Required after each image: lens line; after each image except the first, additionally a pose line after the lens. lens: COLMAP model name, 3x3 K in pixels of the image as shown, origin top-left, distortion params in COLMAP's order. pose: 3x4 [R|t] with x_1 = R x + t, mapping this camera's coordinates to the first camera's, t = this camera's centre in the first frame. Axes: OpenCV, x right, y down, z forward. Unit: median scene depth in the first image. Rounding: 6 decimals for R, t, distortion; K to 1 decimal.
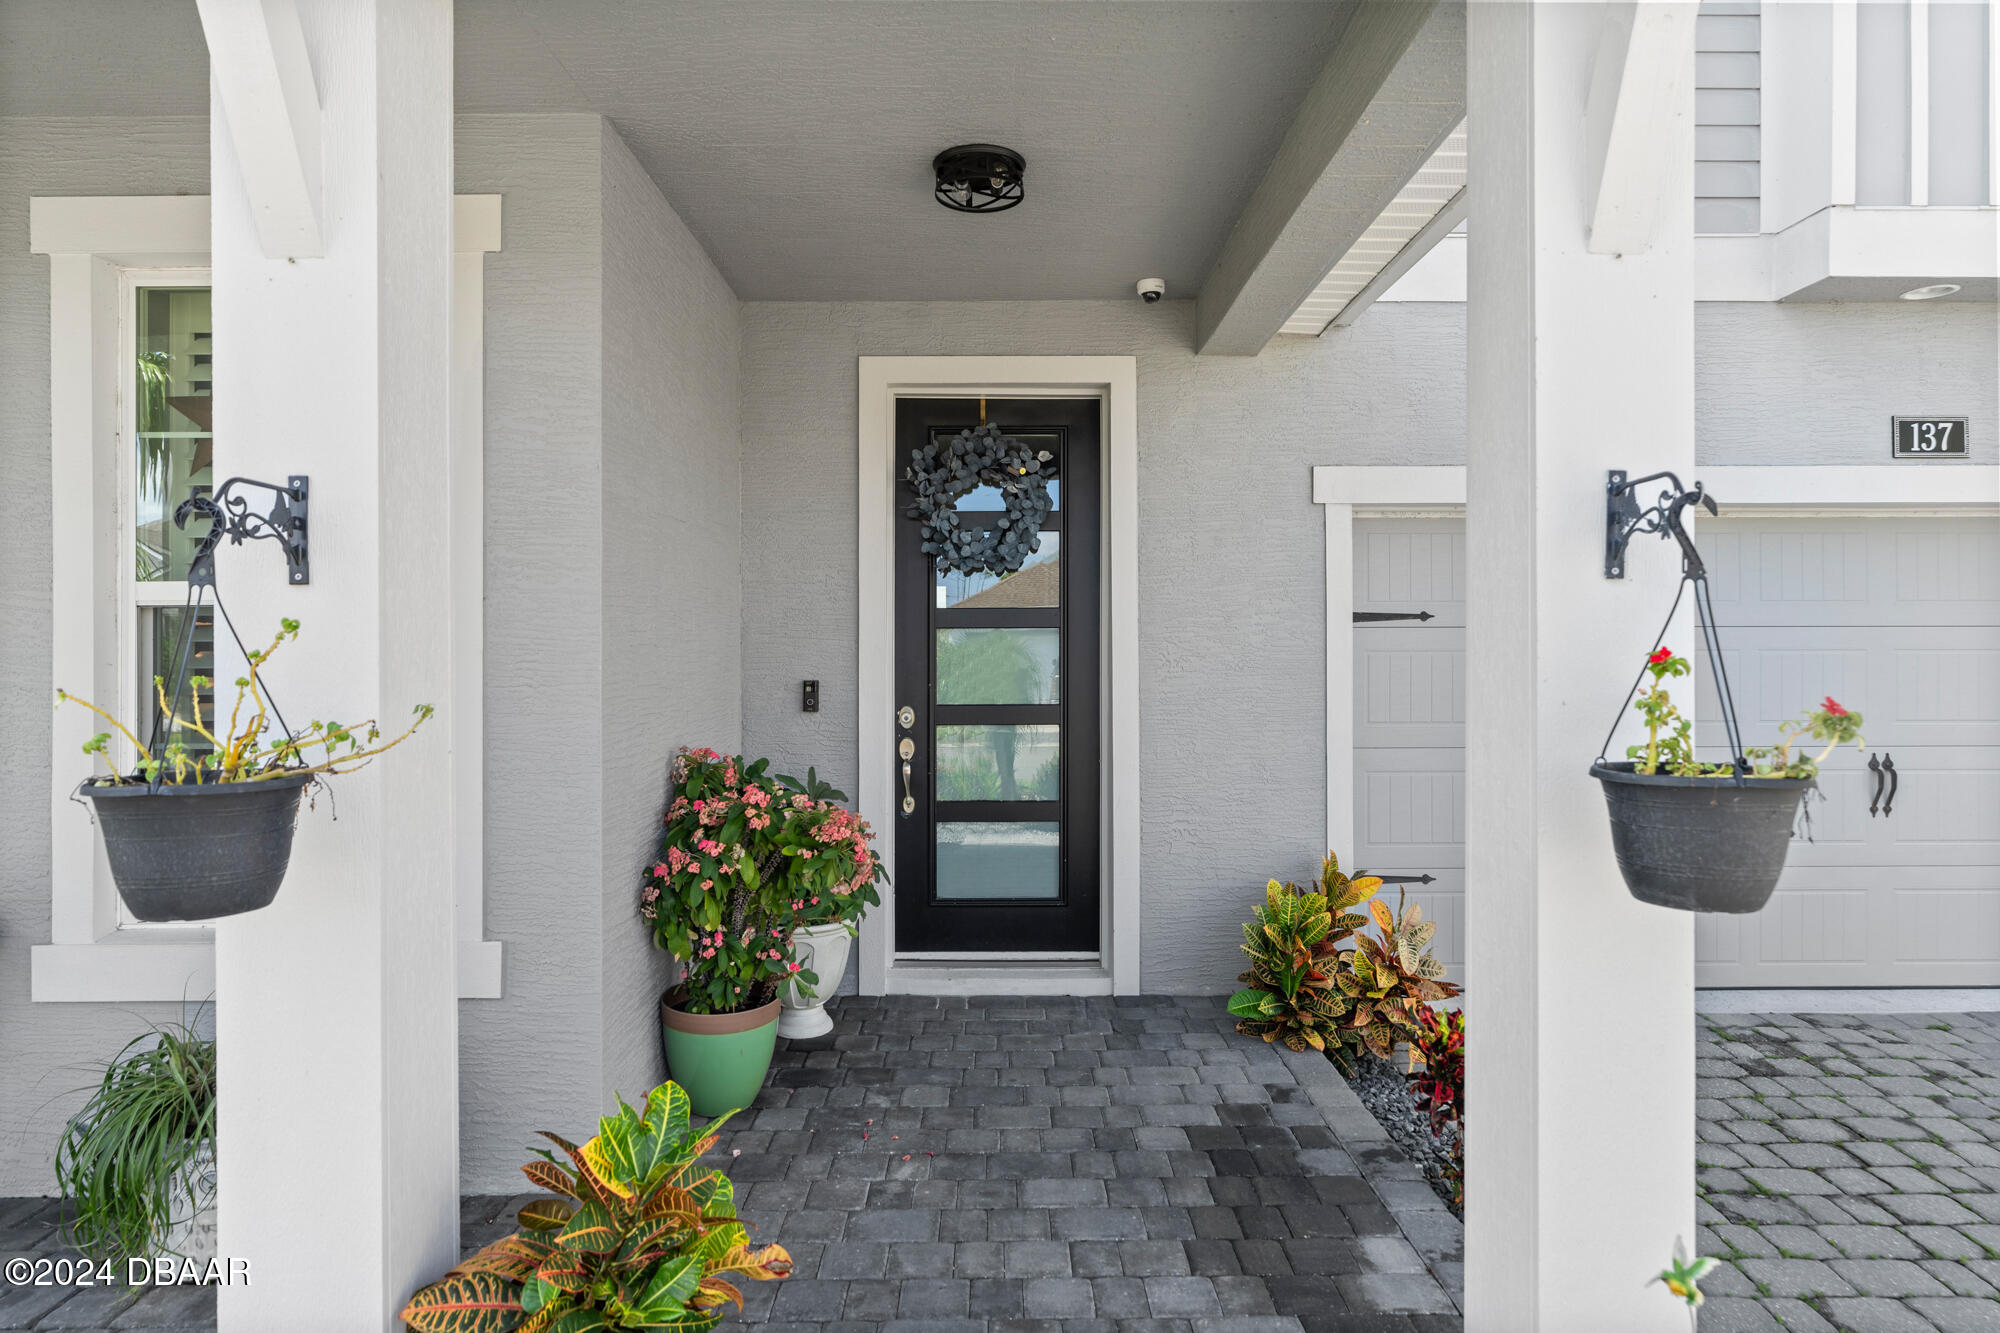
lens RADIAL K [[1102.6, 0, 1017.1], [0, 1102.6, 655.2], [0, 0, 1]] dist [0.003269, 0.000245]
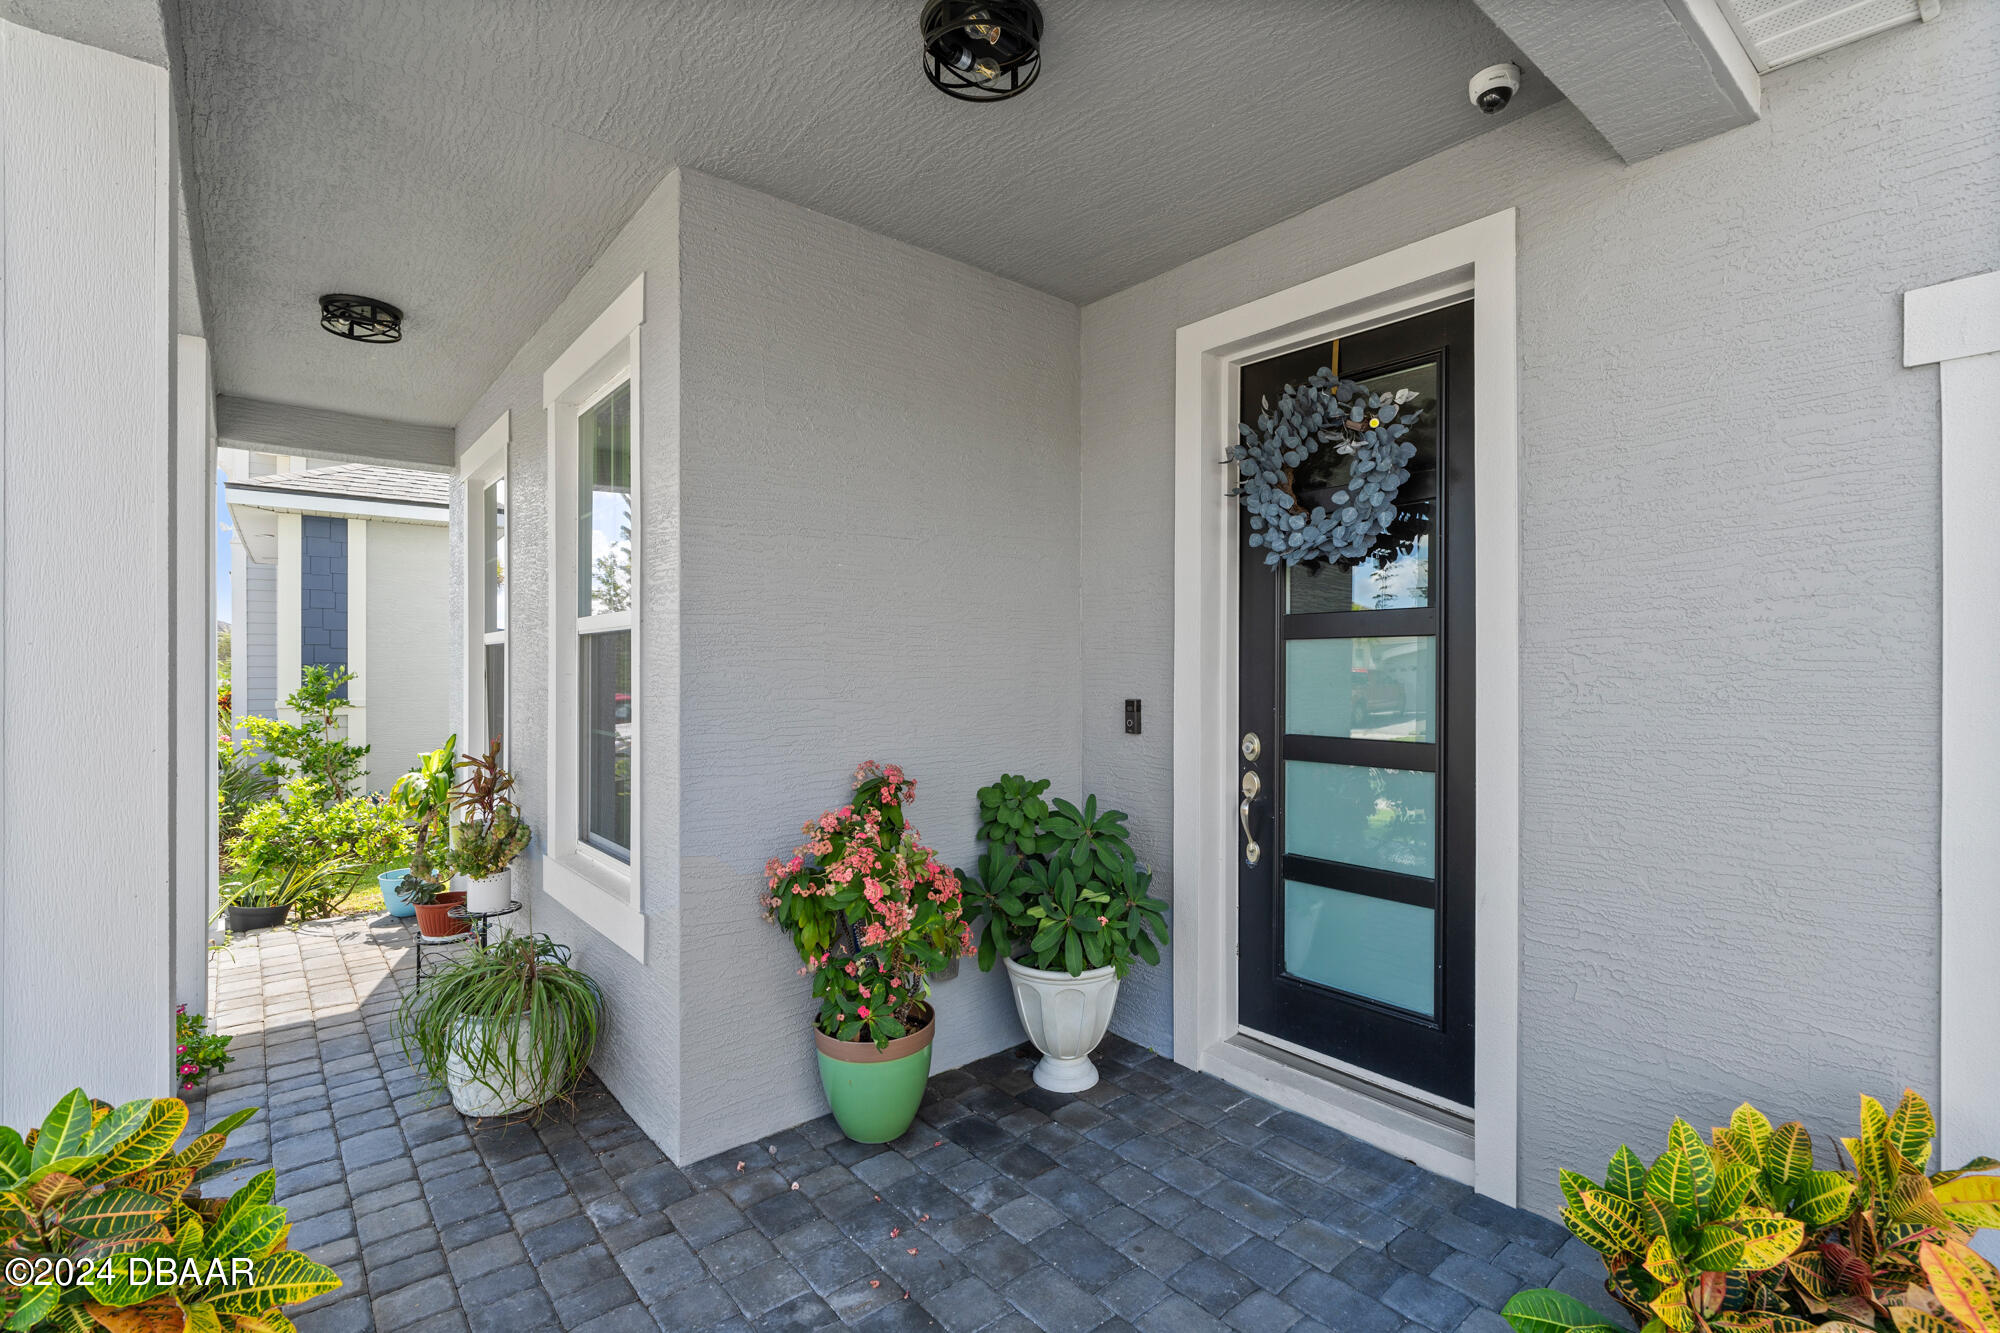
lens RADIAL K [[912.5, 0, 1010.9], [0, 912.5, 671.9], [0, 0, 1]] dist [-0.002951, -0.000356]
pose [[0.635260, 0.007281, -0.772264, 0.328119], [-0.004184, 0.999973, 0.005986, -0.003956], [0.772287, -0.000572, 0.635274, 0.436486]]
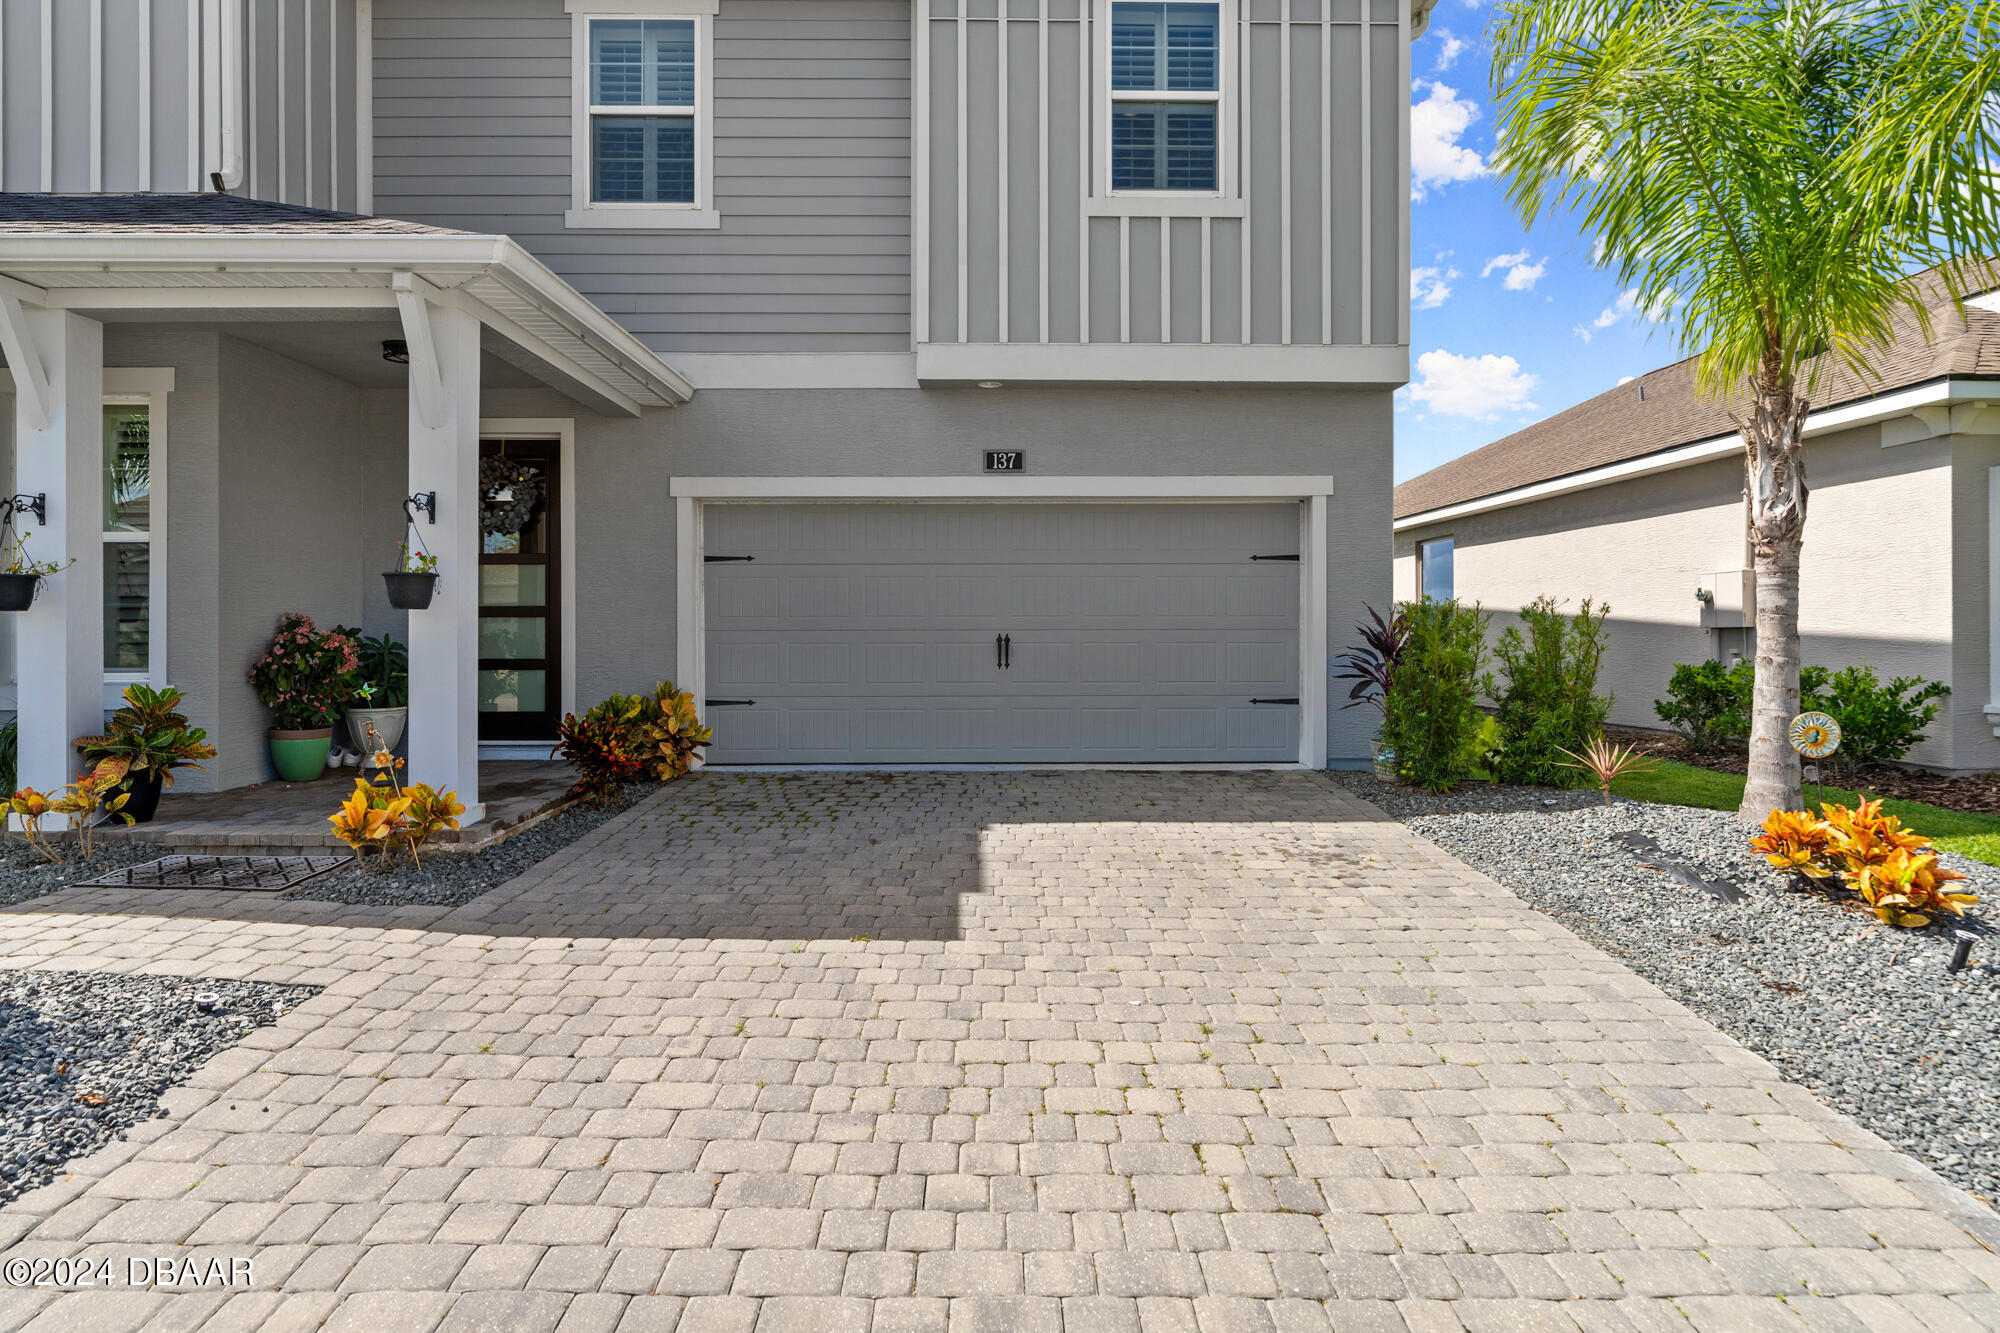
lens RADIAL K [[1102.6, 0, 1006.3], [0, 1102.6, 632.3], [0, 0, 1]] dist [0.003269, 0.000245]
pose [[0.999995, -0.000497, -0.003064, 0.840387], [0.000475, 0.999976, -0.006968, 0.104754], [0.003067, 0.006967, 0.999971, -0.860837]]
